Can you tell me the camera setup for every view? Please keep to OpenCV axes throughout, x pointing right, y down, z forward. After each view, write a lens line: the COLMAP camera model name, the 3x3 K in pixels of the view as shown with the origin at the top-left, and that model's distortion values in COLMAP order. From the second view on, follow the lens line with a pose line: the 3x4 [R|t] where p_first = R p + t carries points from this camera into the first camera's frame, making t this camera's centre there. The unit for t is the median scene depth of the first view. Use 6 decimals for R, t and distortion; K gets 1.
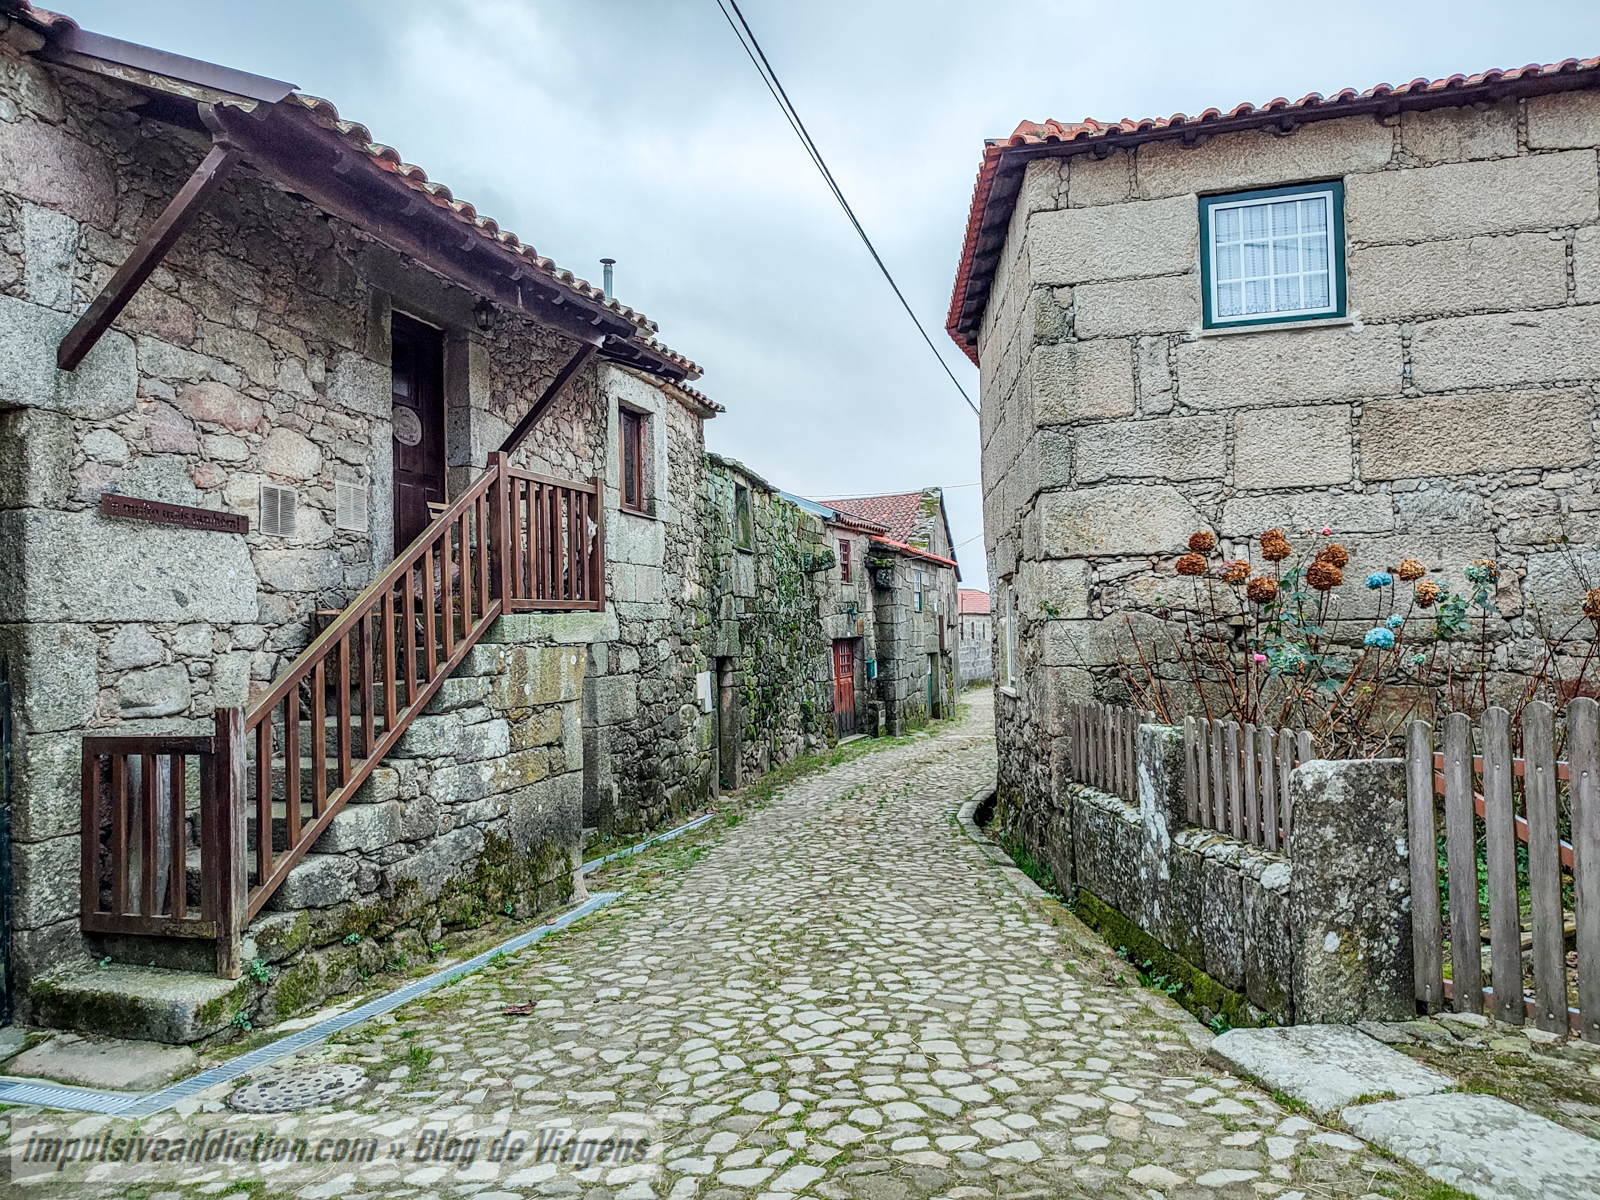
lens RADIAL K [[1138.1, 0, 804.4], [0, 1138.1, 594.7], [0, 0, 1]] dist [0.036921, -0.040378]
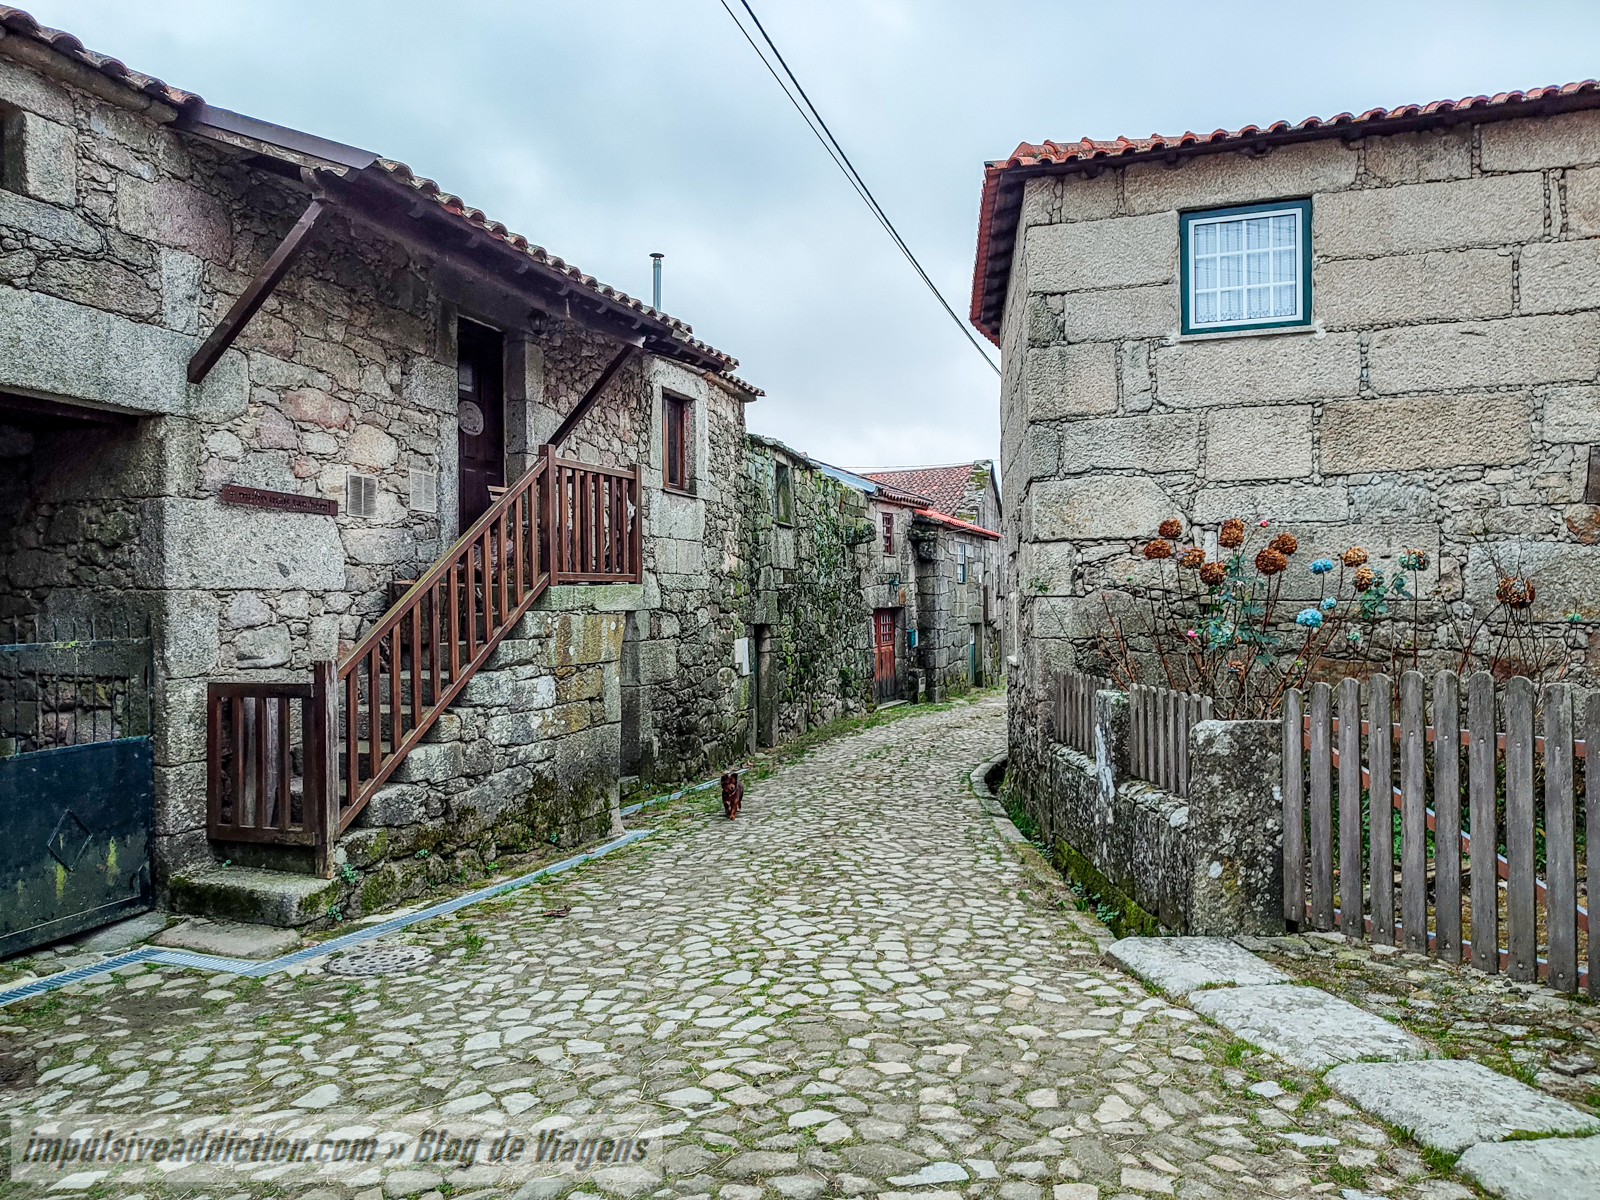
lens RADIAL K [[1138.1, 0, 802.3], [0, 1138.1, 593.1], [0, 0, 1]] dist [0.045064, -0.060452]
pose [[0.998283, 0.014039, -0.056863, 0.058073], [-0.012474, 0.999536, 0.027779, -0.010834], [0.057226, -0.027022, 0.997995, -0.144014]]
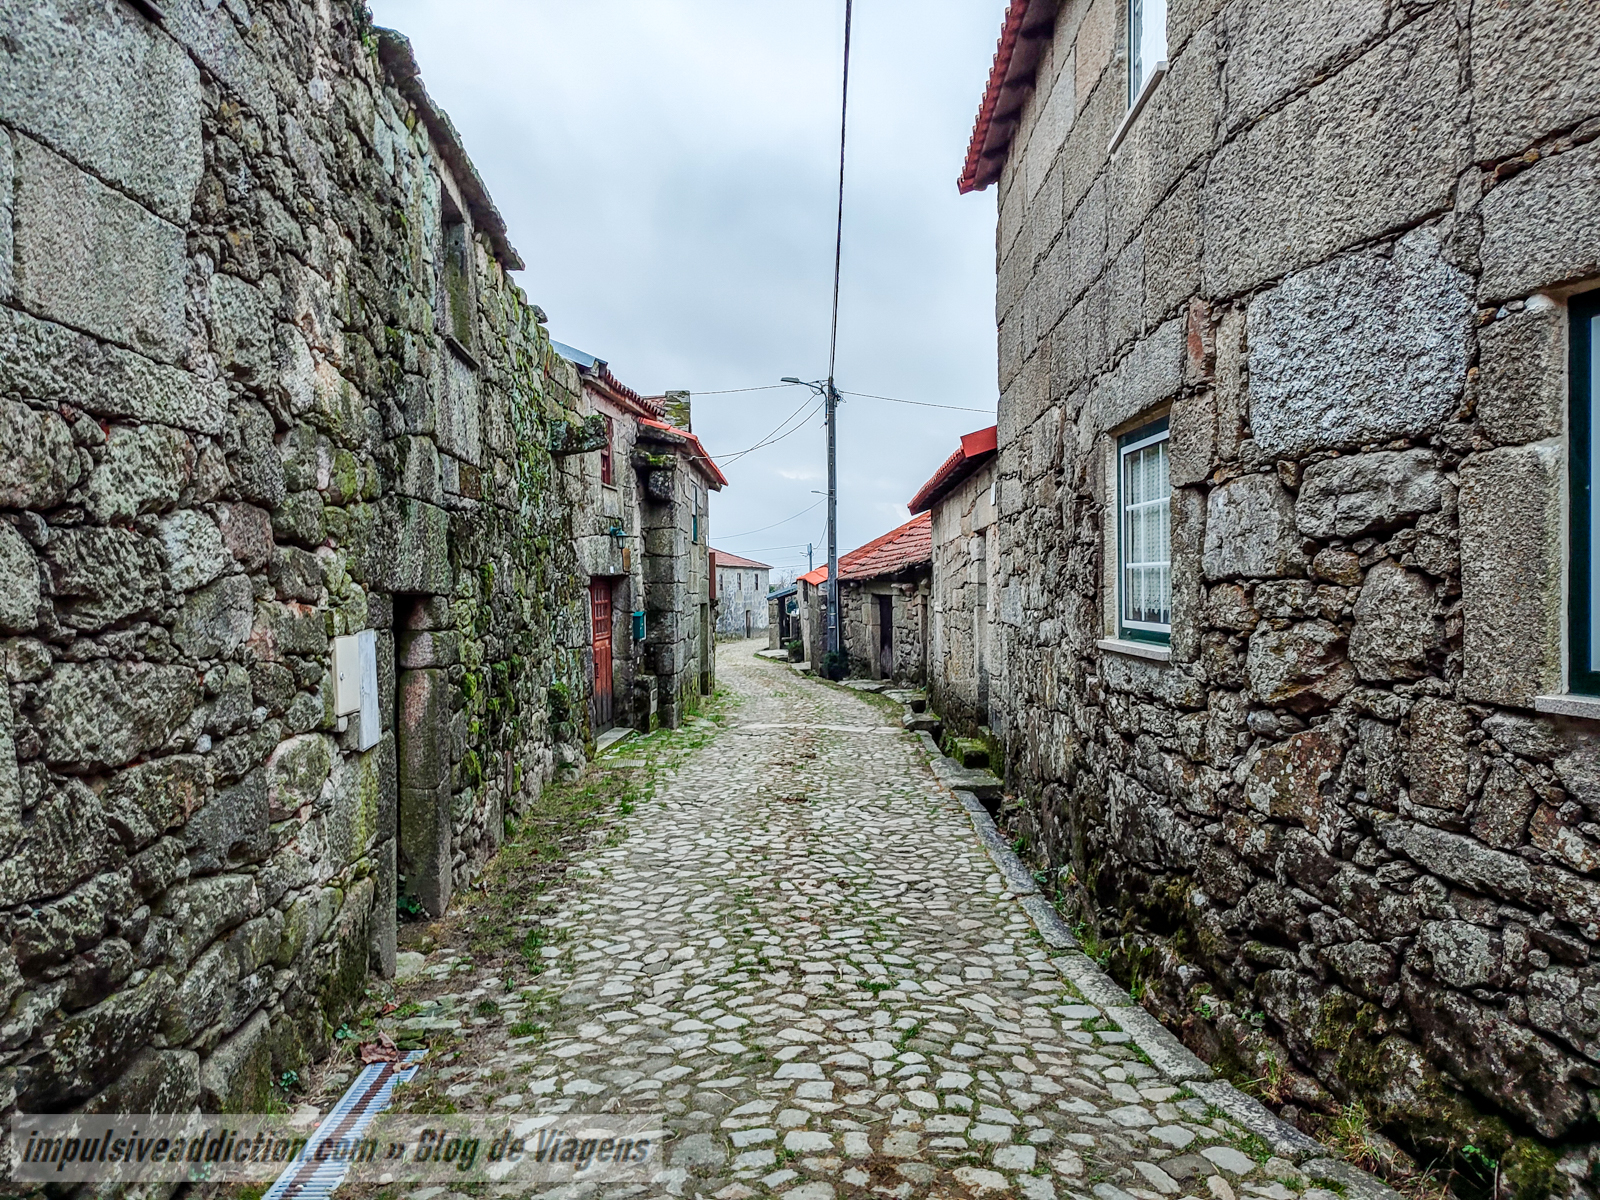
lens RADIAL K [[1138.1, 0, 802.3], [0, 1138.1, 593.1], [0, 0, 1]] dist [0.045064, -0.060452]
pose [[0.960274, 0.011154, 0.278835, -0.107889], [-0.021075, 0.999246, 0.032605, 0.081440], [-0.278261, -0.037186, 0.959785, 1.224962]]
